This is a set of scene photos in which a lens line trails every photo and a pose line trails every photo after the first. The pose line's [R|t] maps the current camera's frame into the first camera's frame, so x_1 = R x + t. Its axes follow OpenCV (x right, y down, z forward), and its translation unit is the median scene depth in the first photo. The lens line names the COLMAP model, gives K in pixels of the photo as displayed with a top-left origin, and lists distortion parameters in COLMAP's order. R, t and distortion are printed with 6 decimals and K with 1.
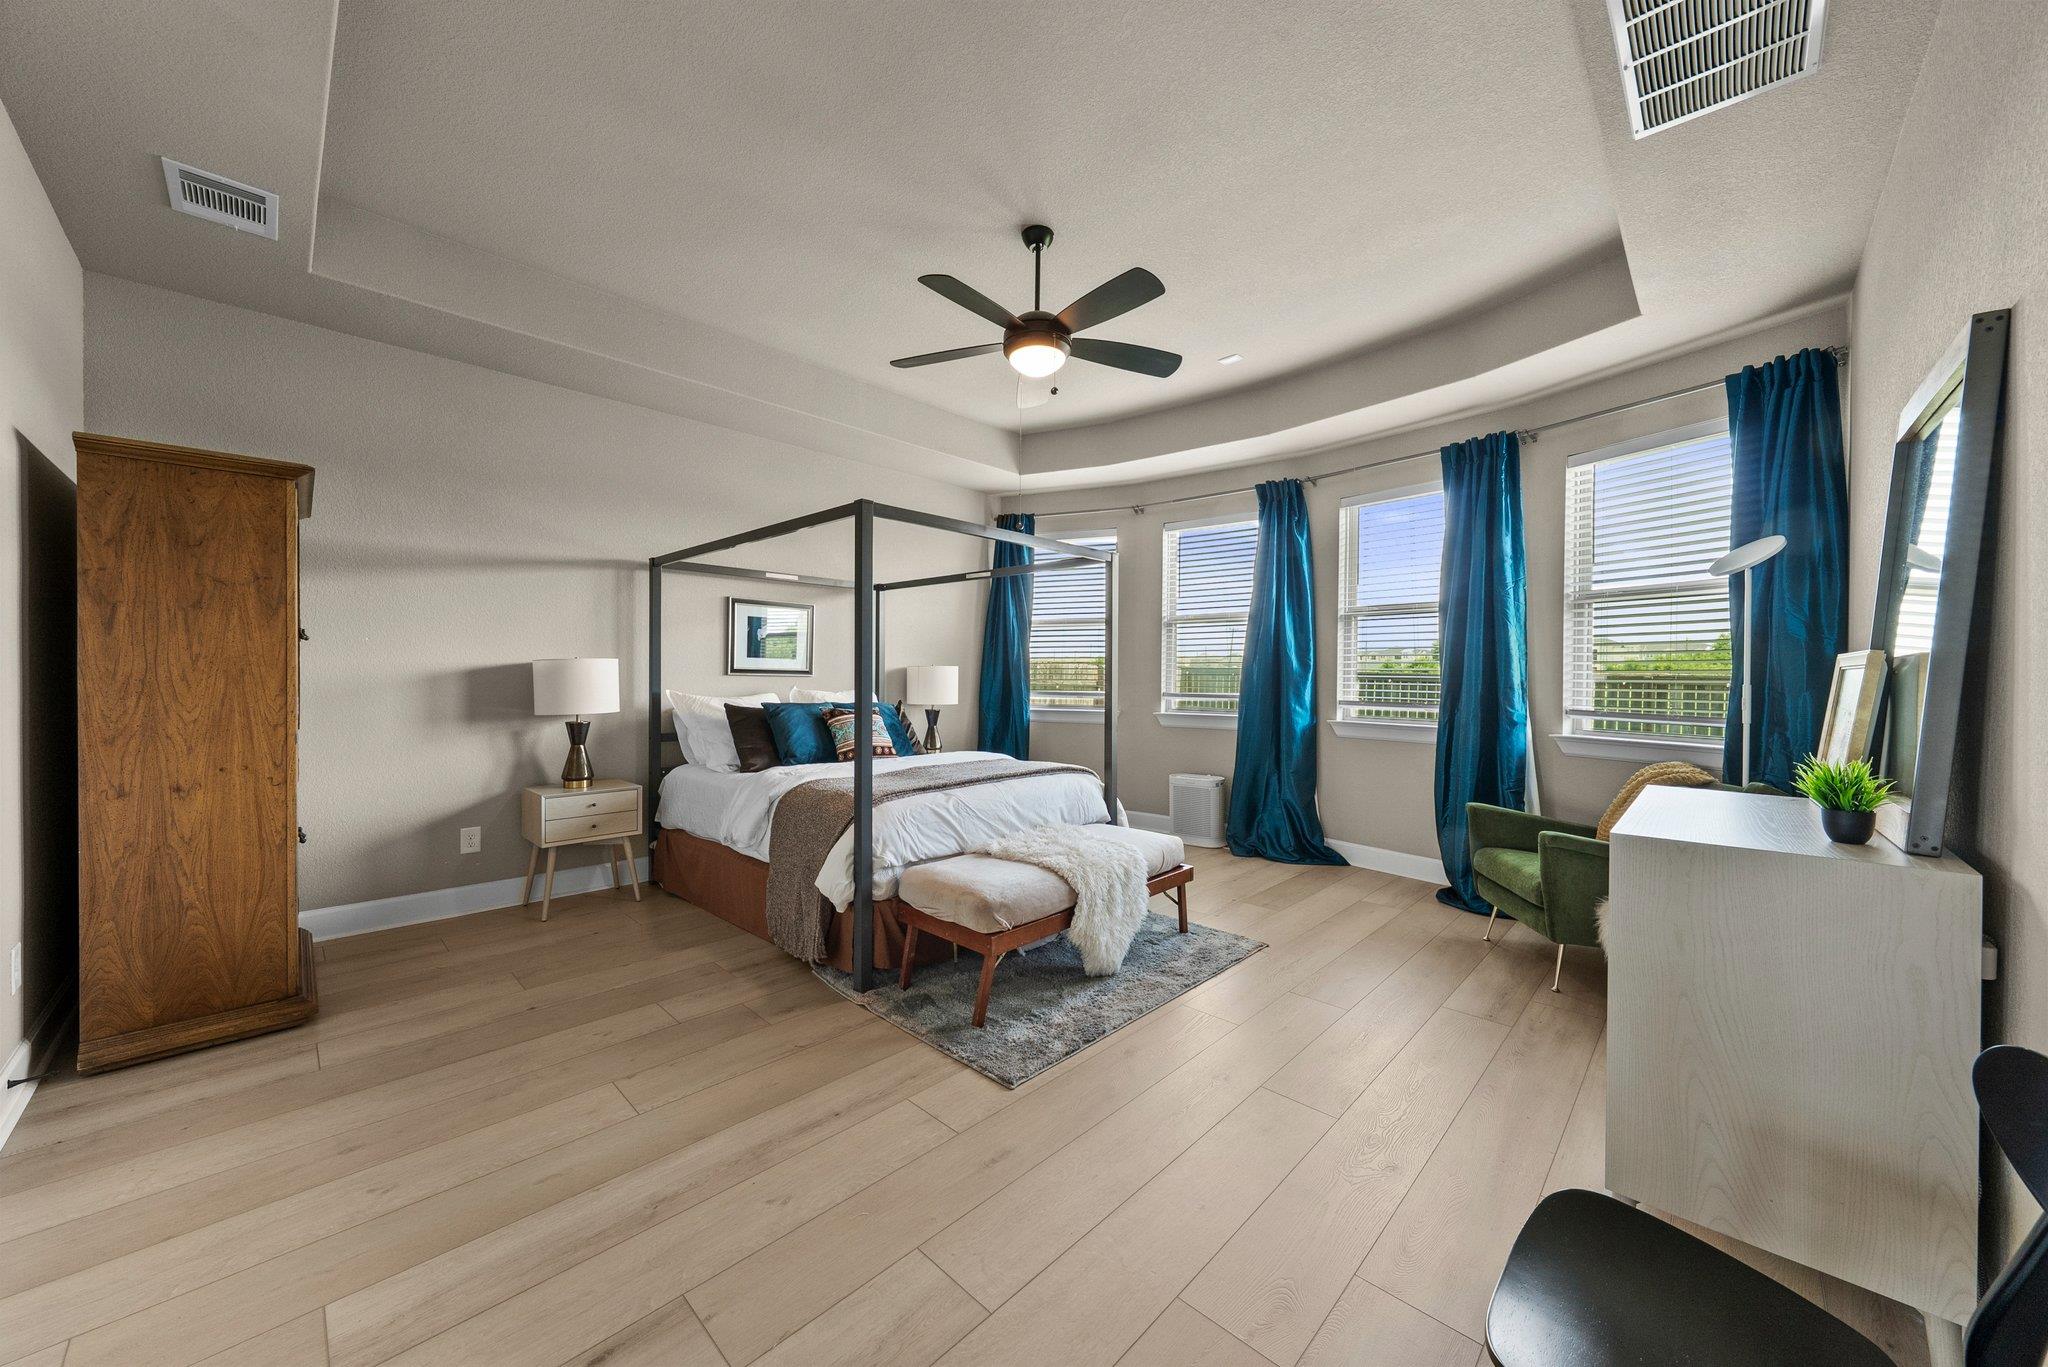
lens RADIAL K [[736.9, 0, 1053.8], [0, 736.9, 681.6], [0, 0, 1]] dist [0.000683, 0.000027]
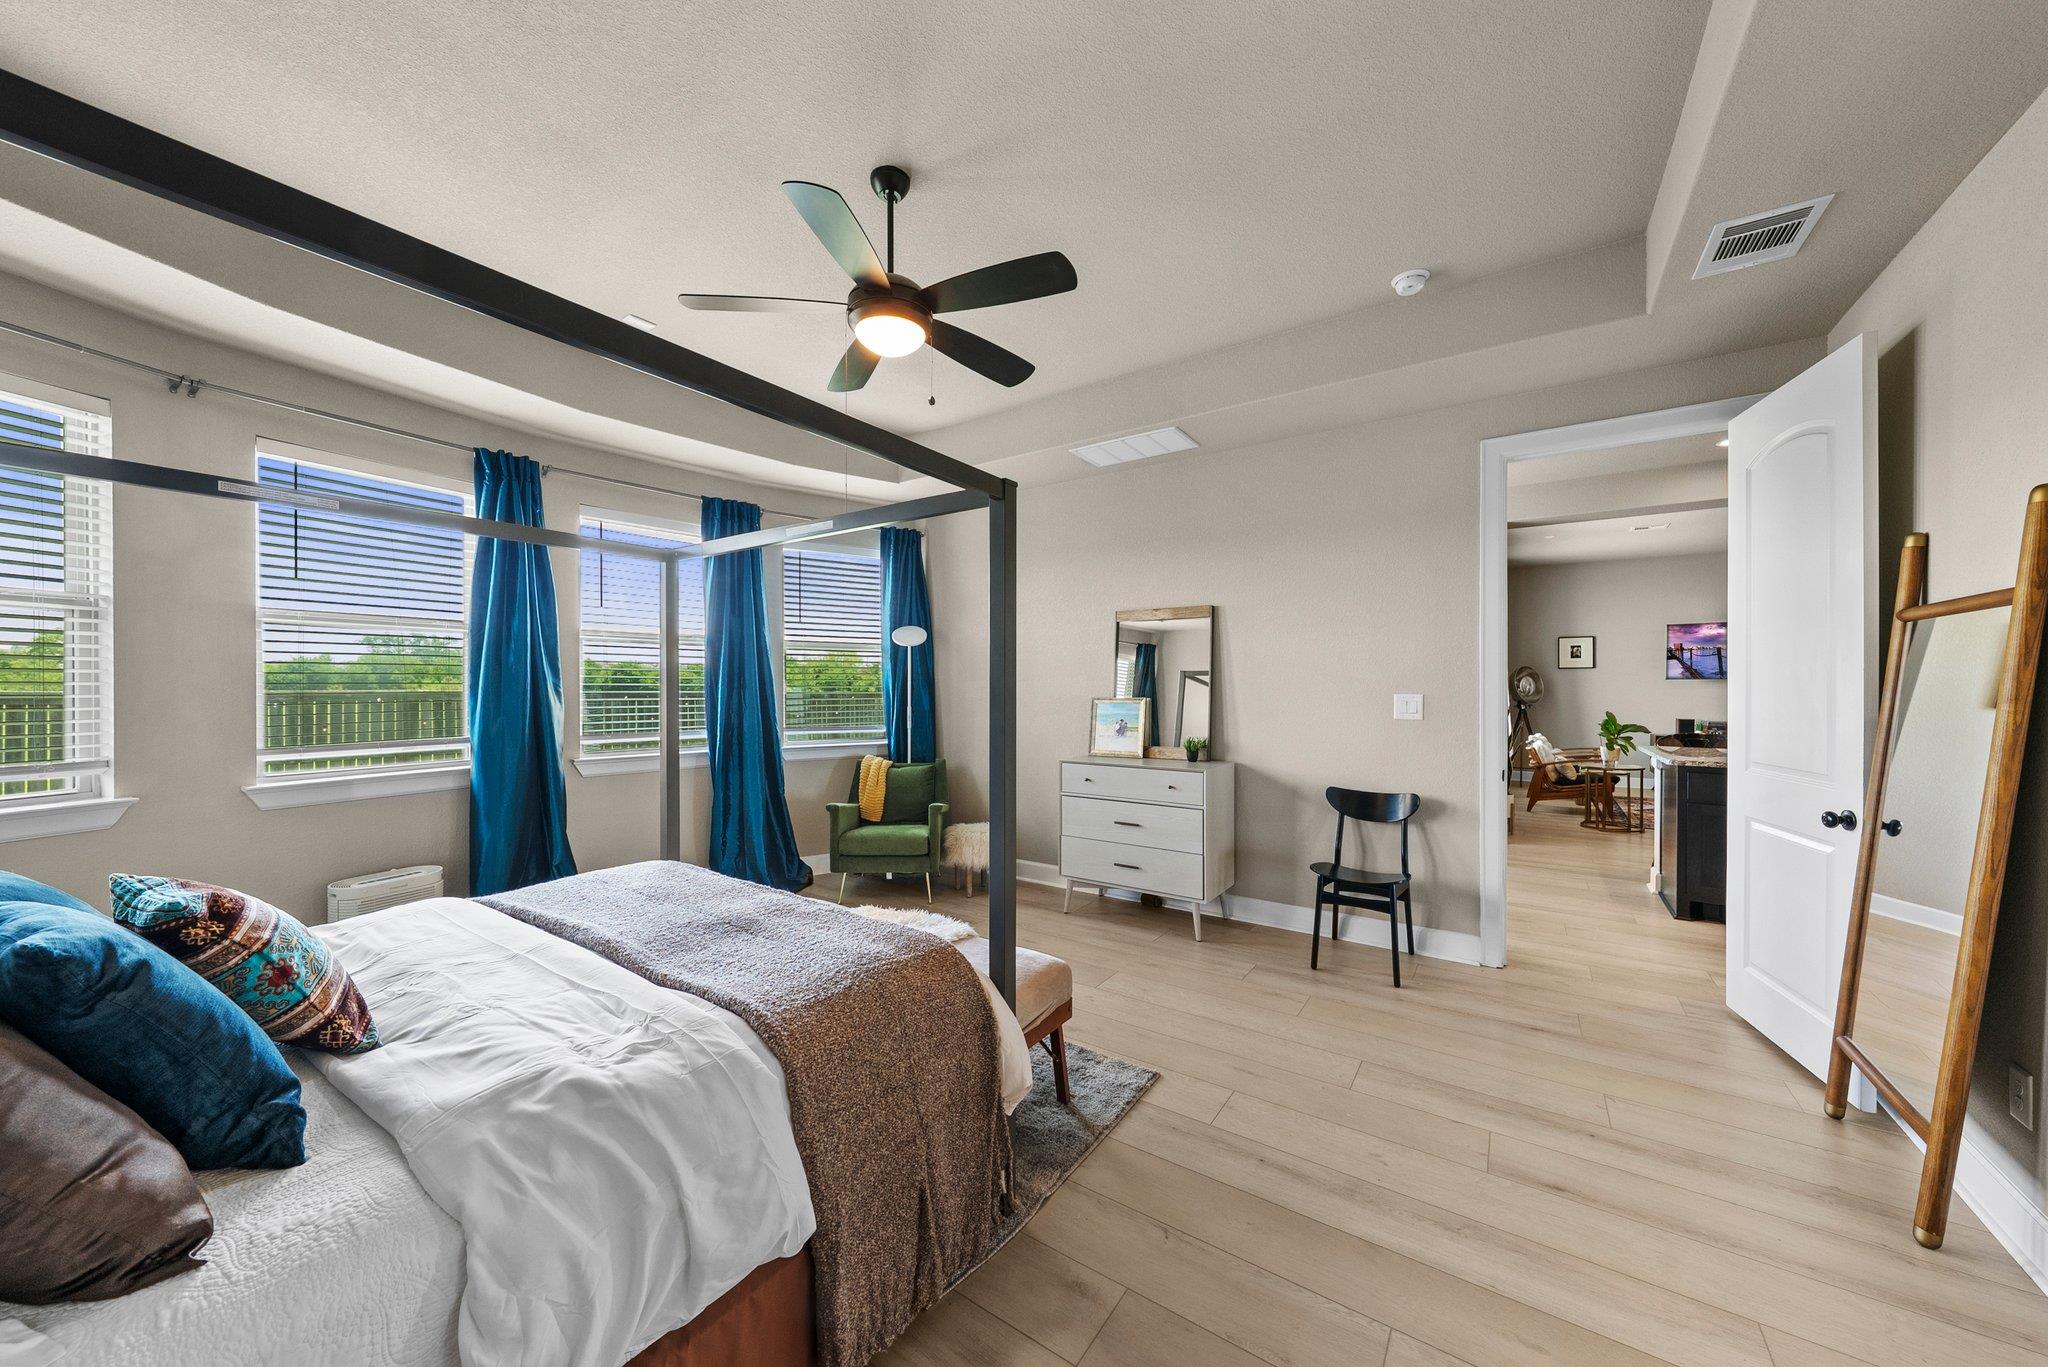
lens RADIAL K [[715.1, 0, 1010.9], [0, 715.1, 683.0], [0, 0, 1]] dist [0.000970, 0.000137]
pose [[-0.128686, -0.001447, 0.991684, -0.604320], [0.011444, 0.999930, 0.002945, -0.039511], [-0.991619, 0.011728, -0.128660, 0.719210]]
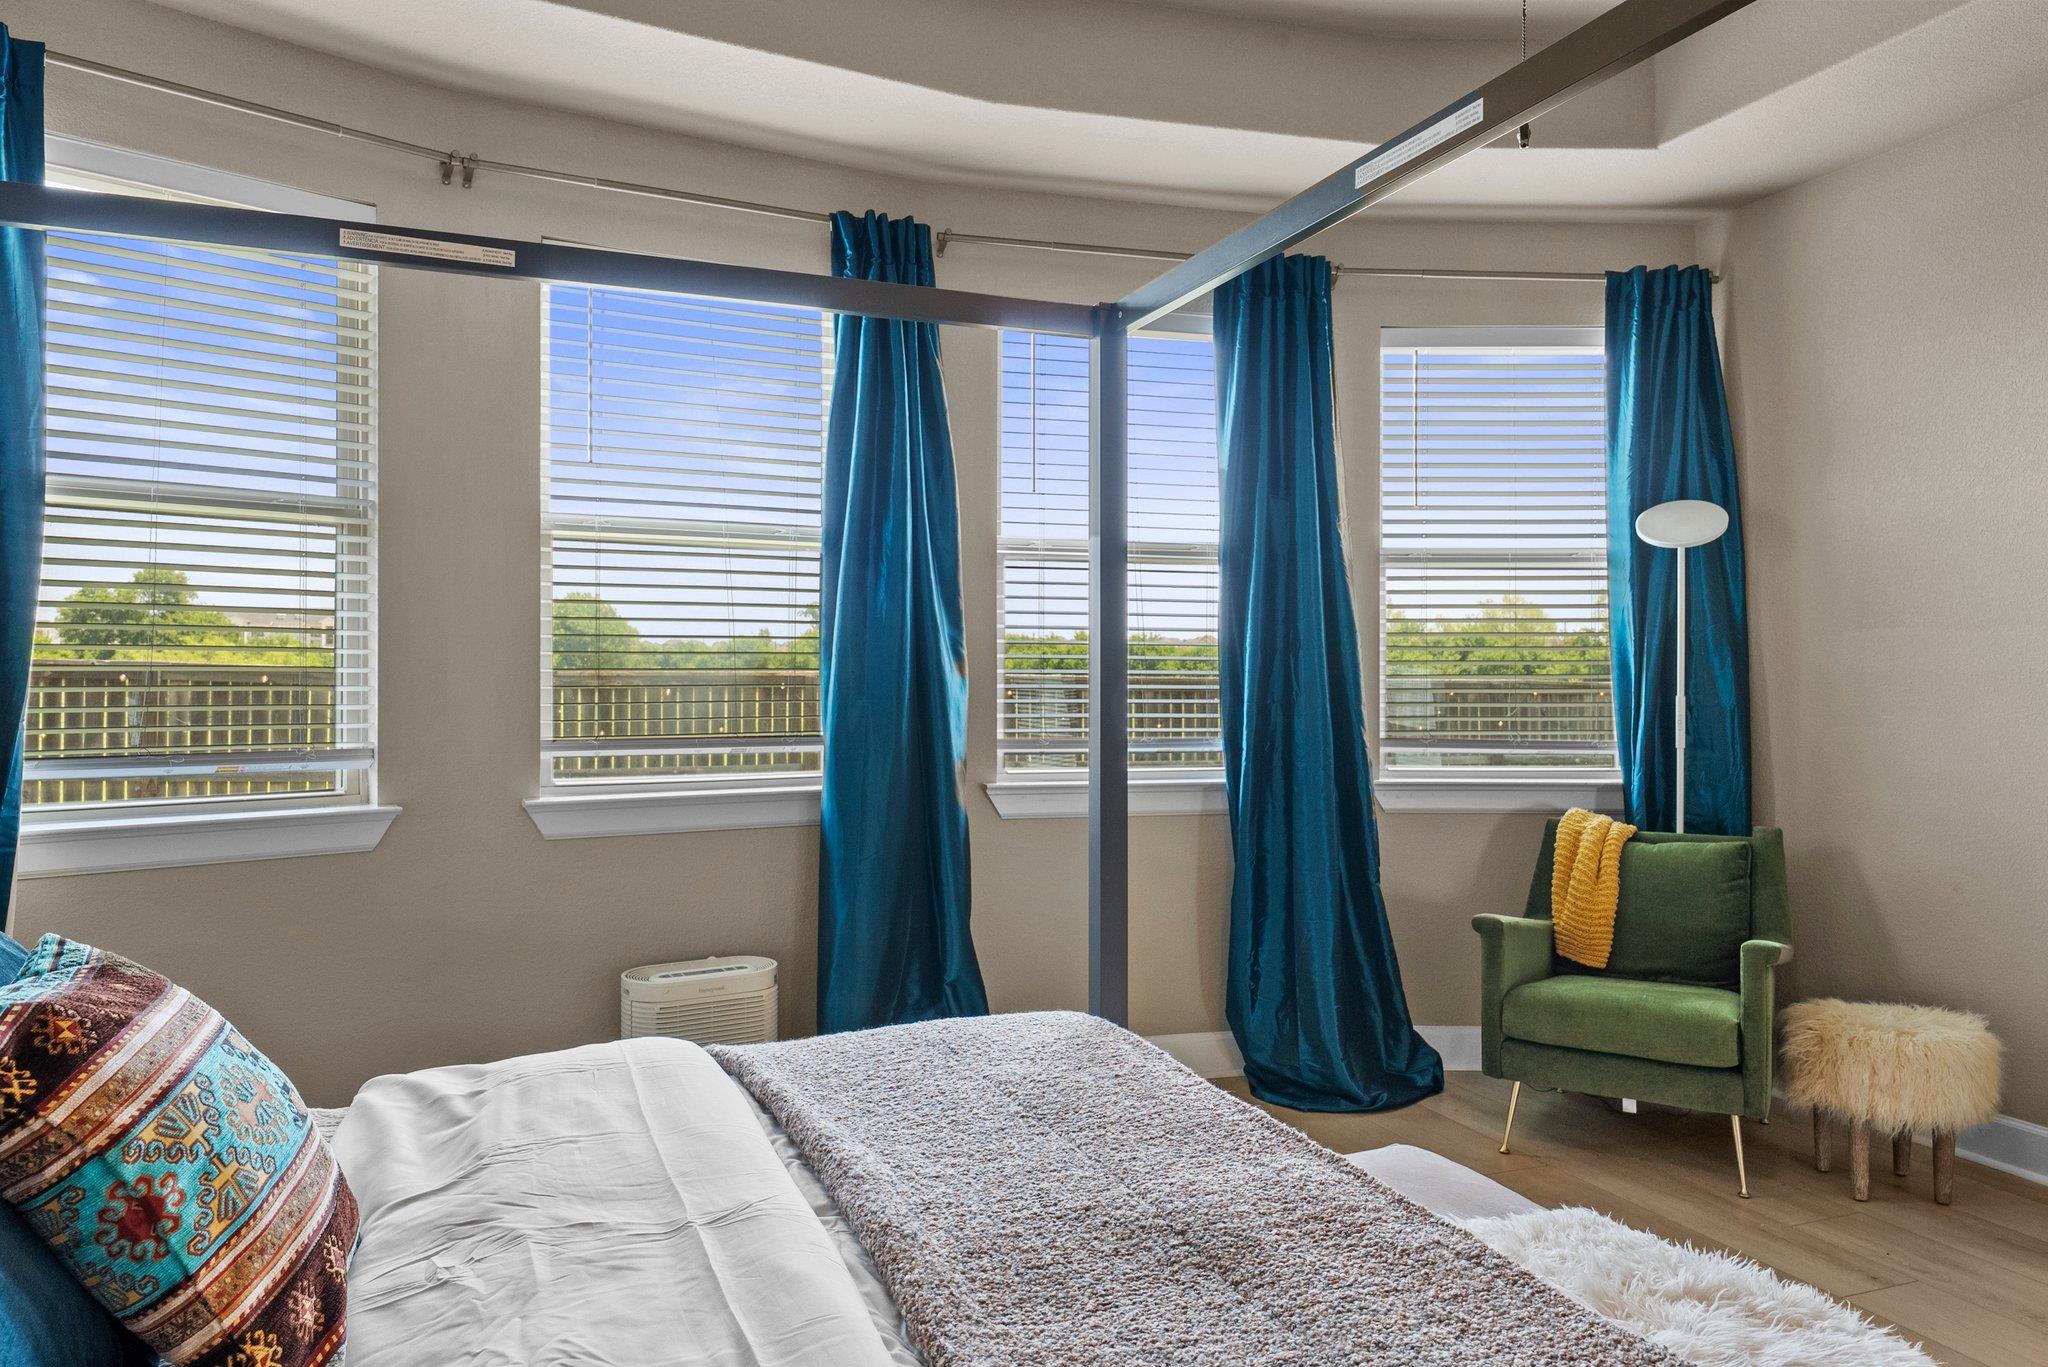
lens RADIAL K [[1410.2, 0, 1022.4], [0, 1410.2, 672.0], [0, 0, 1]] dist [0.004317, -0.000312]
pose [[0.423147, -0.004956, 0.906048, -0.465834], [0.010452, 0.999945, 0.000589, -0.020074], [-0.906001, 0.009221, 0.423175, 0.733211]]
